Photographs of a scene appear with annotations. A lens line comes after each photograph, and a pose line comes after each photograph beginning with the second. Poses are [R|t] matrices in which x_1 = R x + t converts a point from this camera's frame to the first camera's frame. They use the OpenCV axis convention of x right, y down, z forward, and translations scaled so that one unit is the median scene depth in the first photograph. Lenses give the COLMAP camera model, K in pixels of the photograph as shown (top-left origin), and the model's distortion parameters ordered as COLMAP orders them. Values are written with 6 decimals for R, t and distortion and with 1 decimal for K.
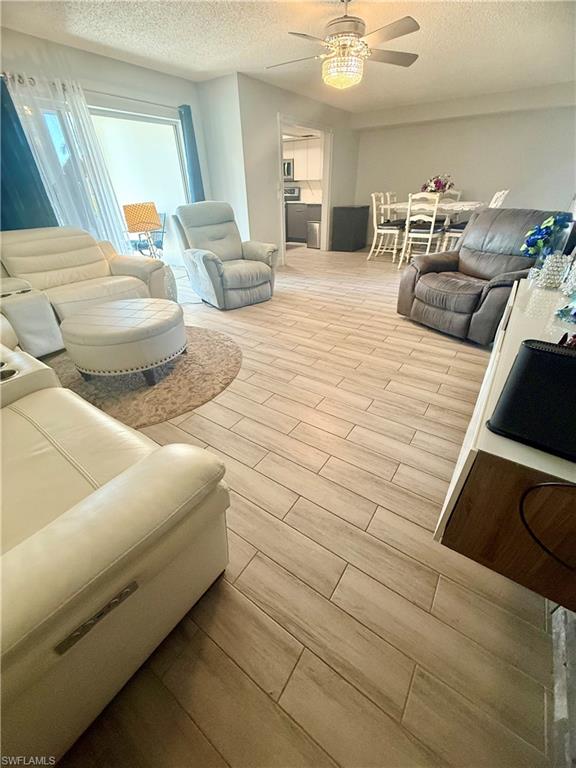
lens RADIAL K [[306.7, 0, 284.1], [0, 306.7, 384.6], [0, 0, 1]] dist [-0.000519, 0.000616]
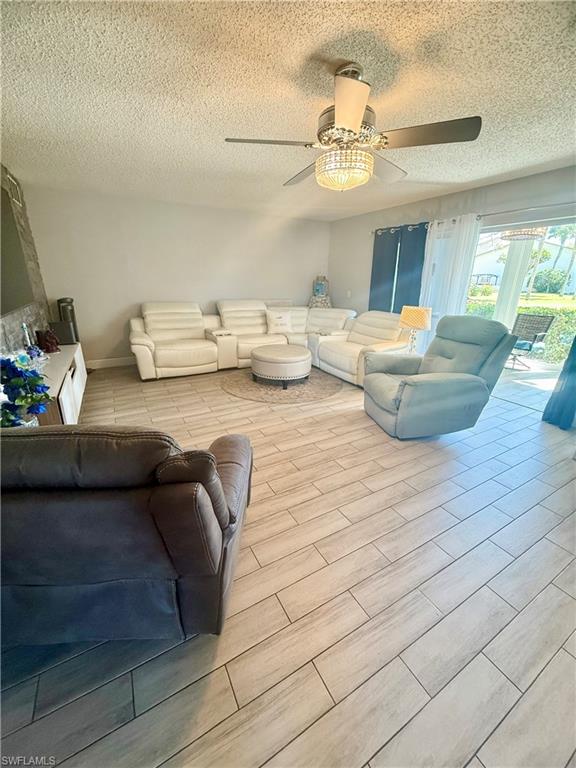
lens RADIAL K [[306.7, 0, 289.9], [0, 306.7, 383.9], [0, 0, 1]] dist [-0.000519, 0.000616]
pose [[-0.429197, 0.313237, -0.847156, 0.801913], [-0.489803, 0.707328, 0.509686, -0.778356], [0.758869, 0.633695, -0.150159, 1.058450]]
